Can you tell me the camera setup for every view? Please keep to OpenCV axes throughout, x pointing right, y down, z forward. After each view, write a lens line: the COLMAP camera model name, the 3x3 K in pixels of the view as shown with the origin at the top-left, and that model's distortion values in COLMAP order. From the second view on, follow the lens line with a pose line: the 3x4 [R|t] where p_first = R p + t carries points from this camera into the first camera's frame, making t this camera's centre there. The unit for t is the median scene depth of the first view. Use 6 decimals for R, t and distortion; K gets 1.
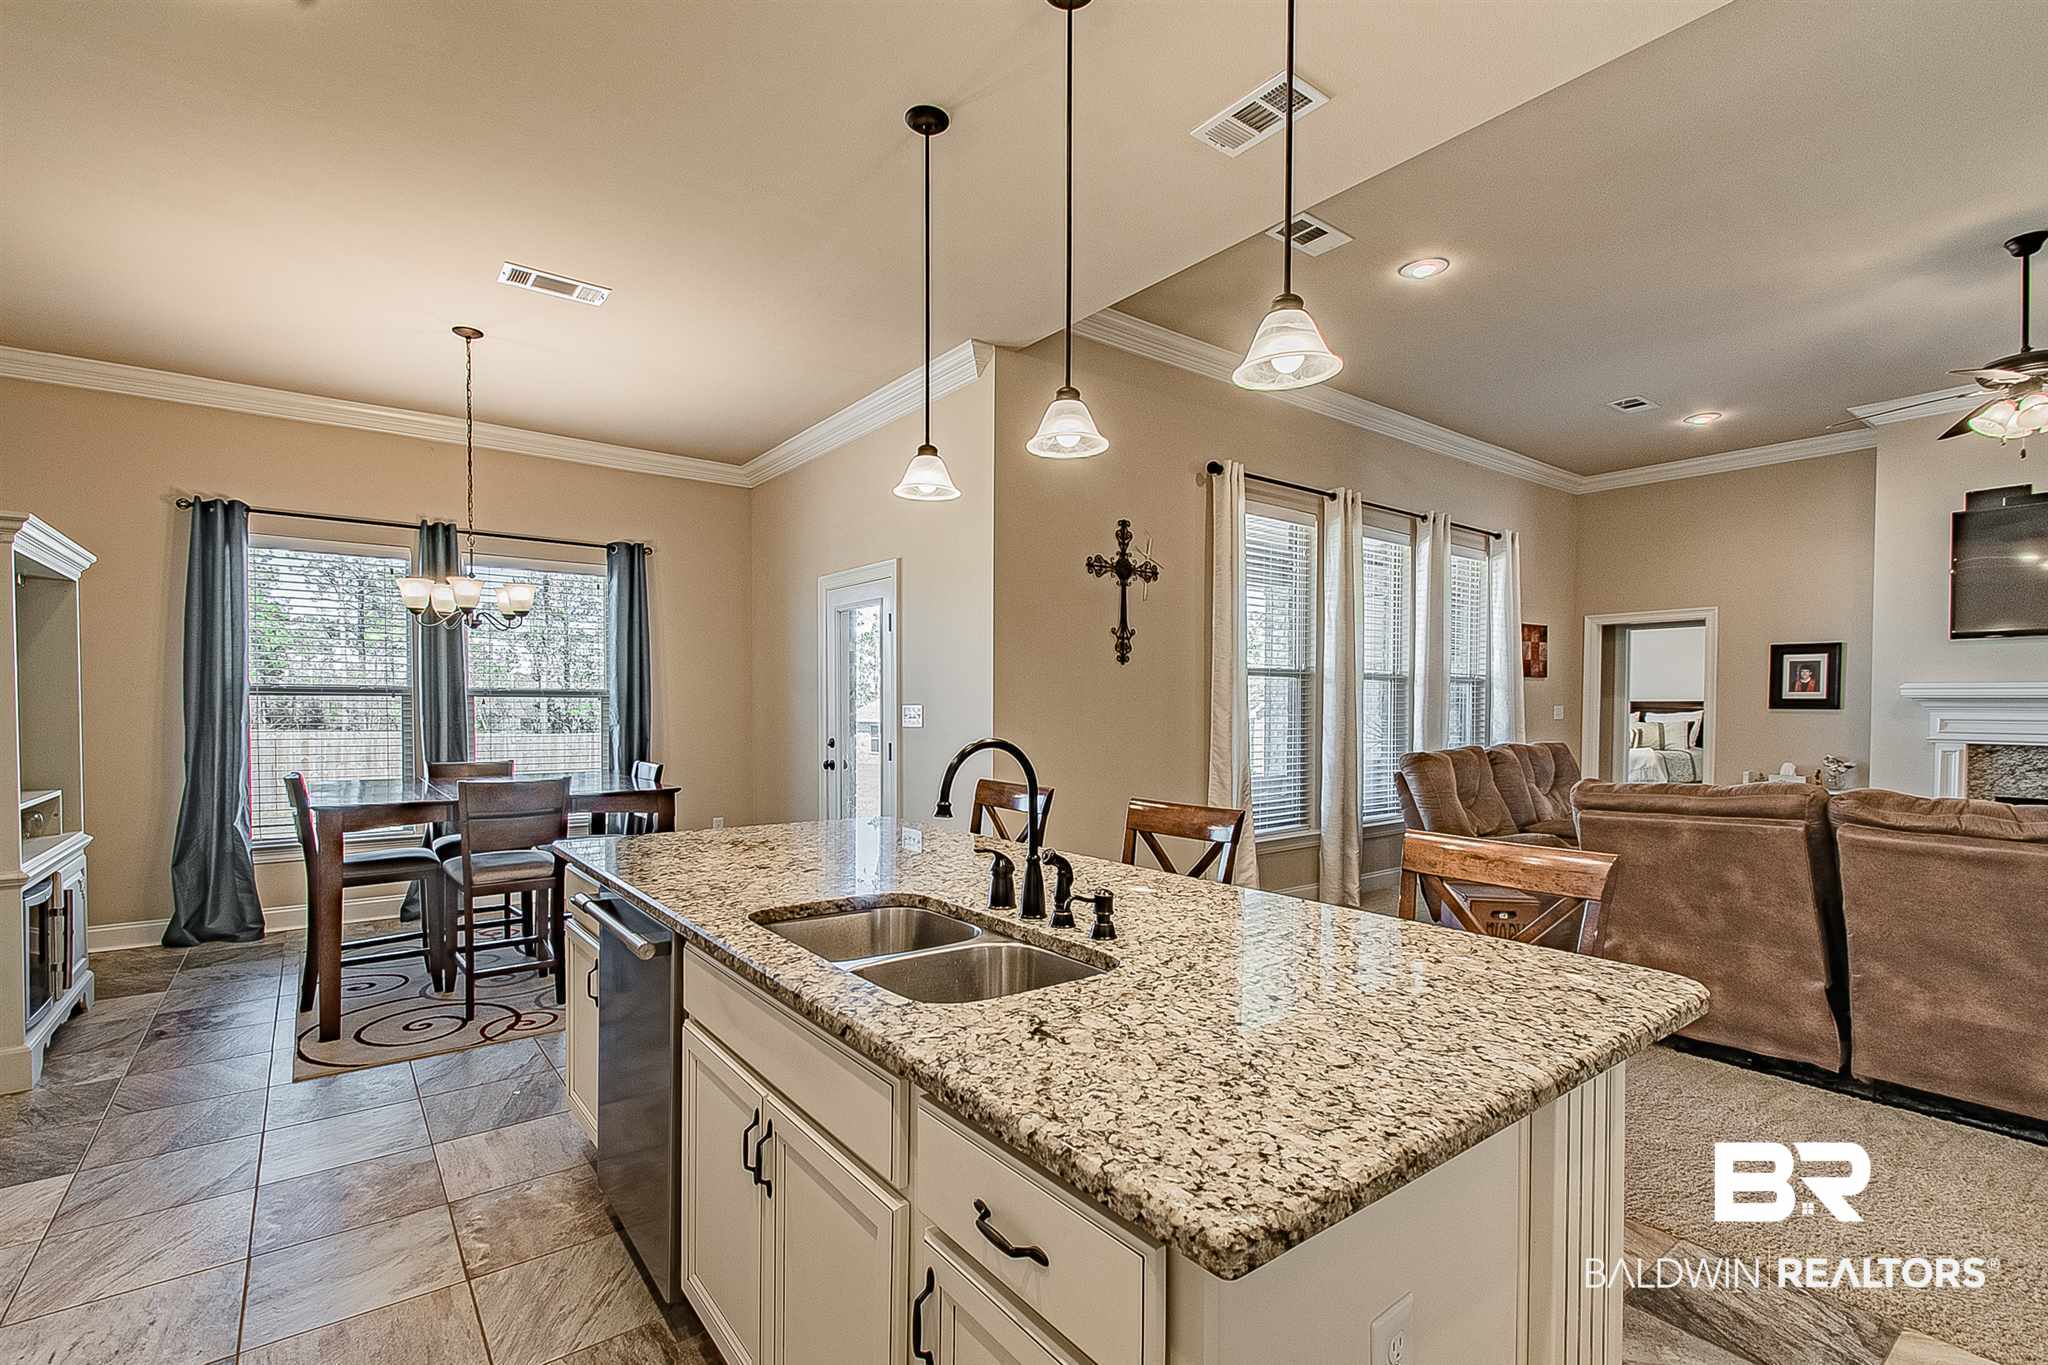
lens RADIAL K [[922.8, 0, 1023.1], [0, 922.8, 730.4], [0, 0, 1]] dist [0.000155, -0.000364]
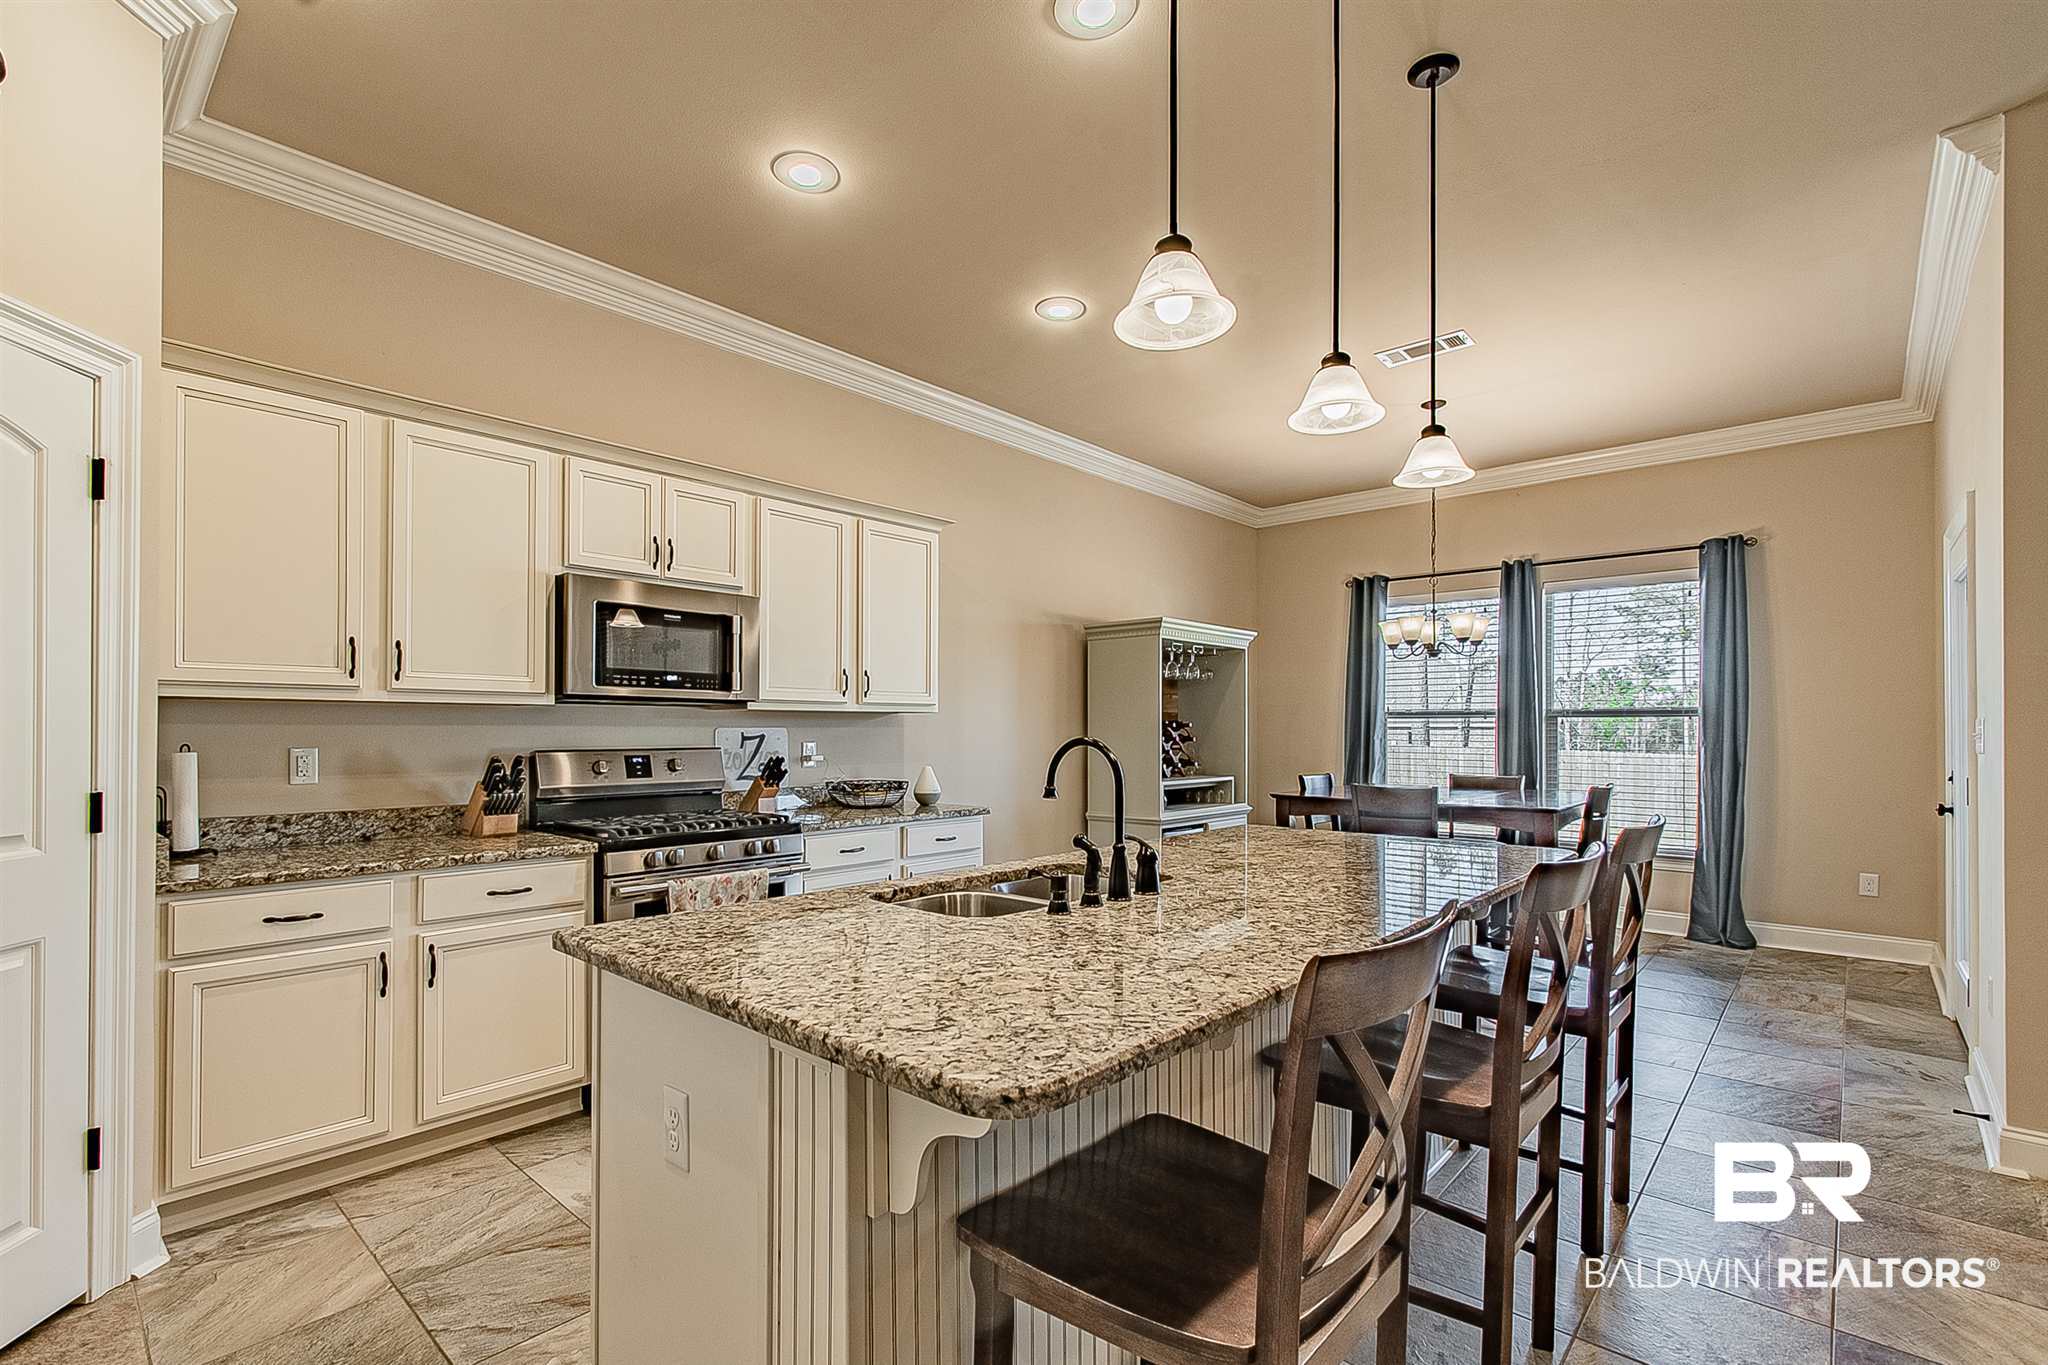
lens RADIAL K [[922.8, 0, 1023.1], [0, 922.8, 730.4], [0, 0, 1]] dist [0.000155, -0.000364]
pose [[0.184306, -0.001273, -0.982868, 1.684434], [-0.026907, 0.999618, -0.006340, 0.013158], [0.982500, 0.027615, 0.184202, 1.052676]]
